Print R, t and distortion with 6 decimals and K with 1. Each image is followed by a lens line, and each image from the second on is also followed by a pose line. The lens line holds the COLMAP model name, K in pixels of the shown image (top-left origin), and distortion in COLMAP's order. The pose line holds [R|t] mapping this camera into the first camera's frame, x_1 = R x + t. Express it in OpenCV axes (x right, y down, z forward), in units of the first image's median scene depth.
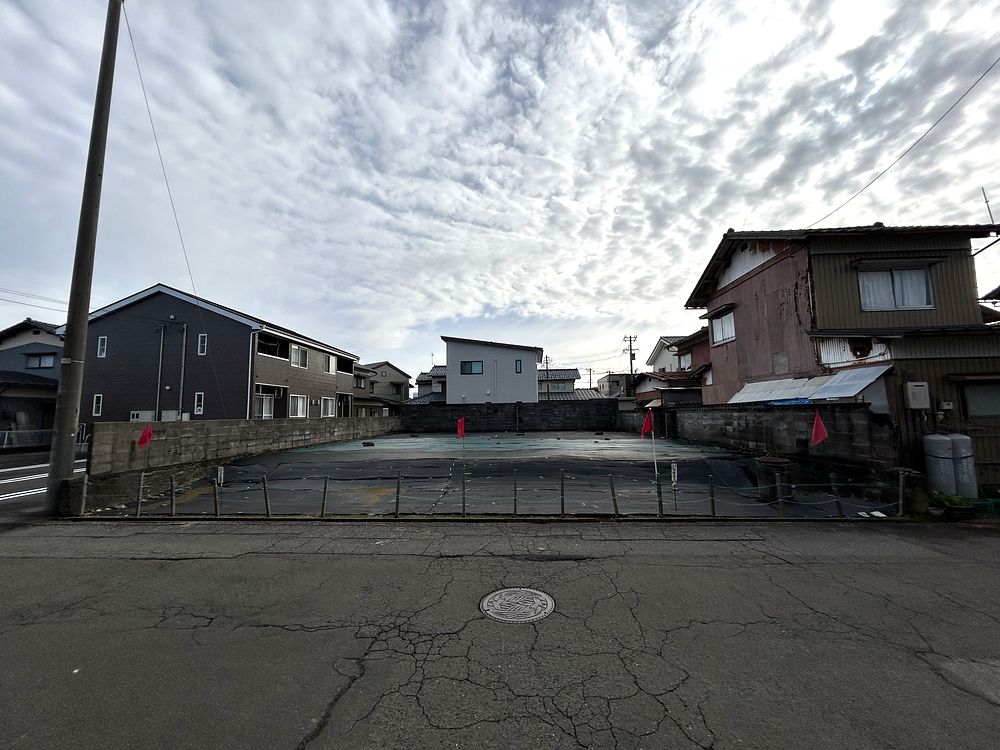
lens RADIAL K [[400.3, 0, 500.0], [0, 400.3, 375.0], [0, 0, 1]] dist [0.000899, 0.000069]
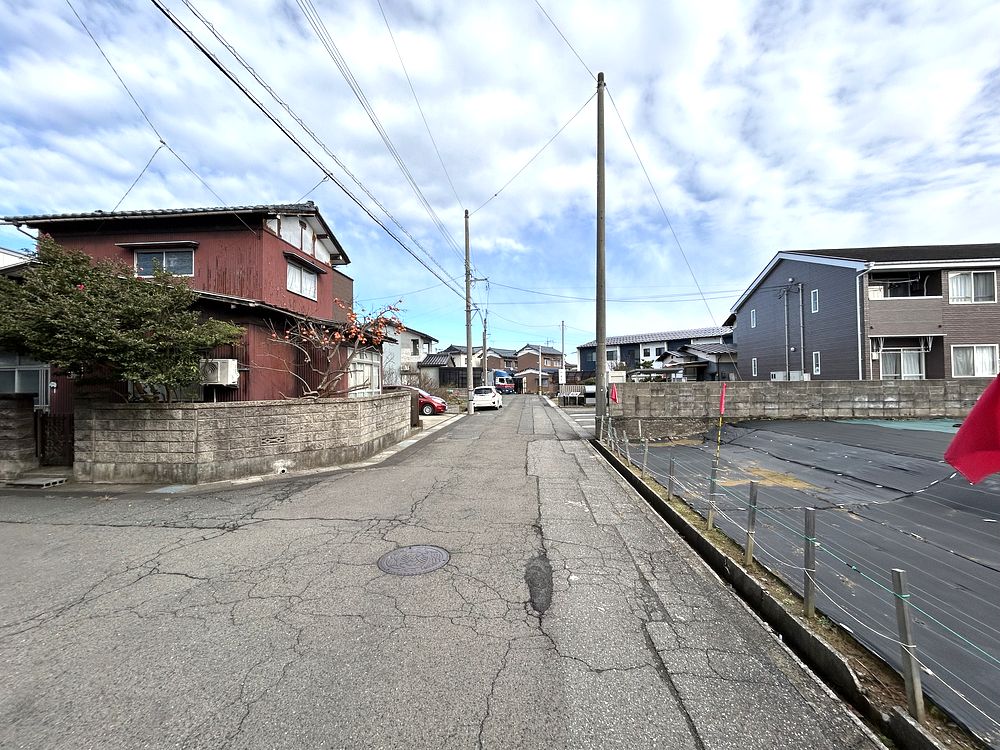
lens RADIAL K [[400.6, 0, 500.0], [0, 400.6, 375.0], [0, 0, 1]] dist [0.000166, -0.000270]
pose [[-0.019881, -0.003471, -0.999796, 0.399078], [0.108382, 0.994094, -0.005606, 0.039784], [0.993911, -0.108471, -0.019387, 0.465858]]
